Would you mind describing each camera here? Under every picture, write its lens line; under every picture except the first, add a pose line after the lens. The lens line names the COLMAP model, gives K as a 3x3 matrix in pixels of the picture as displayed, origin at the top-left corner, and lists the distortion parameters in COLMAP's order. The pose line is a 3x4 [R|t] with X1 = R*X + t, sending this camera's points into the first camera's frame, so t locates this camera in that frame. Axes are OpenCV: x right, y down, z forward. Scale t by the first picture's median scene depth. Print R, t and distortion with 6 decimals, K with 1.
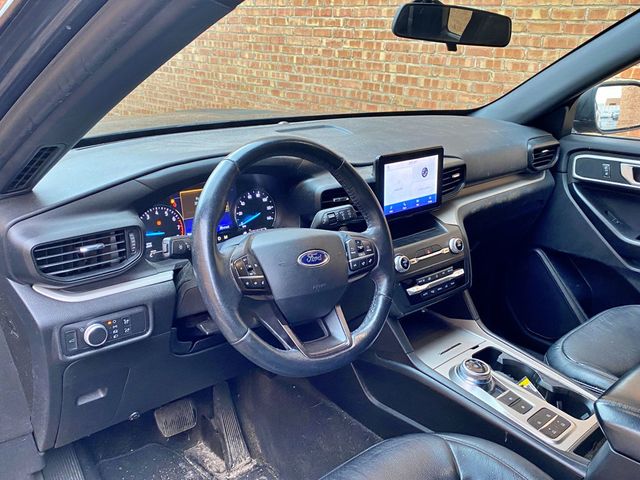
lens RADIAL K [[617.6, 0, 320.0], [0, 617.6, 240.0], [0, 0, 1]] dist [-0.002488, -0.027859]
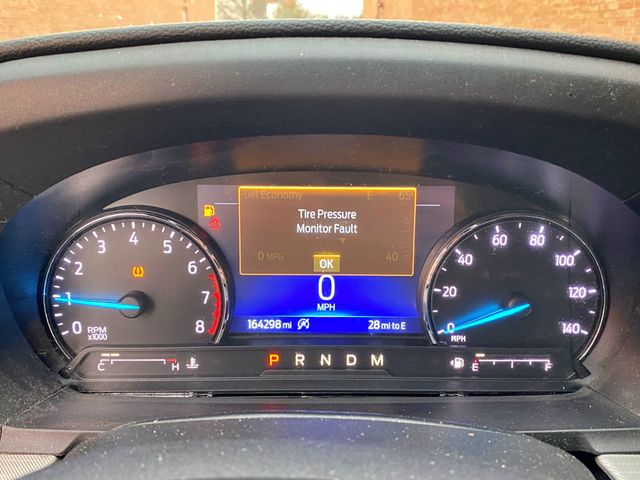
lens RADIAL K [[617.6, 0, 320.0], [0, 617.6, 240.0], [0, 0, 1]] dist [-0.002488, -0.027859]
pose [[0.726641, 0.177455, -0.663704, 0.009630], [-0.190859, 0.980180, 0.053114, -0.057865], [0.659975, 0.088079, 0.746107, 0.618418]]
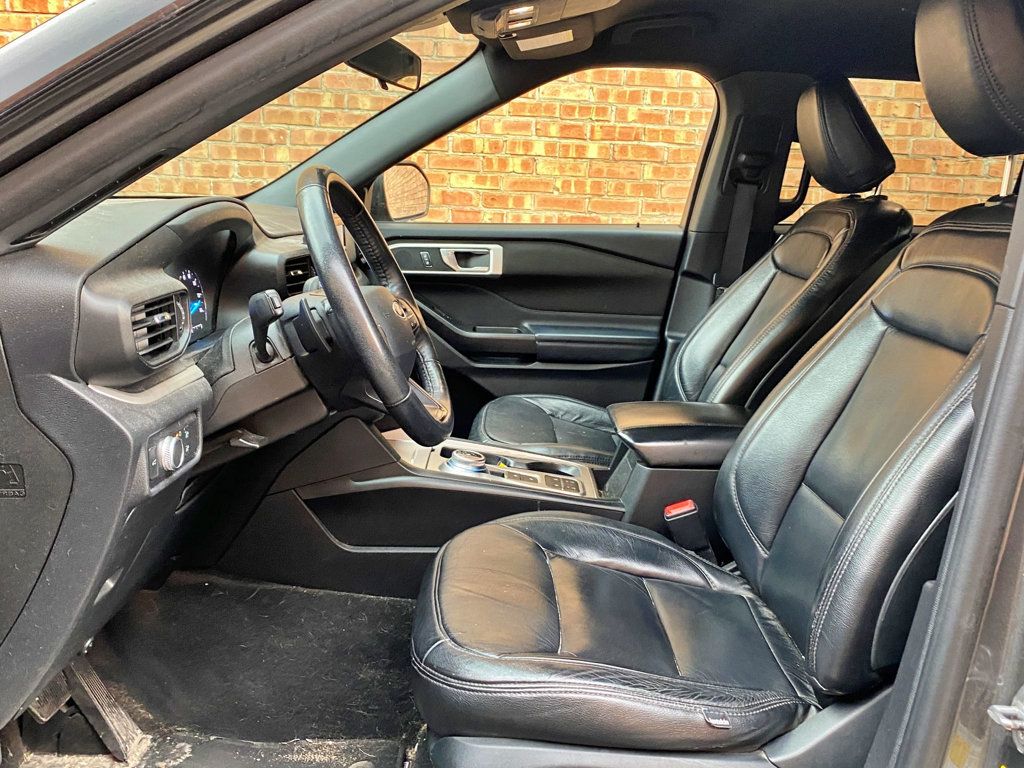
lens RADIAL K [[962.1, 0, 507.5], [0, 962.1, 364.2], [0, 0, 1]] dist [0.004940, -0.005341]
pose [[0.685355, -0.131932, 0.716158, -0.536688], [0.210859, 0.977274, -0.021755, 0.101831], [-0.697012, 0.165918, 0.697599, 0.021407]]
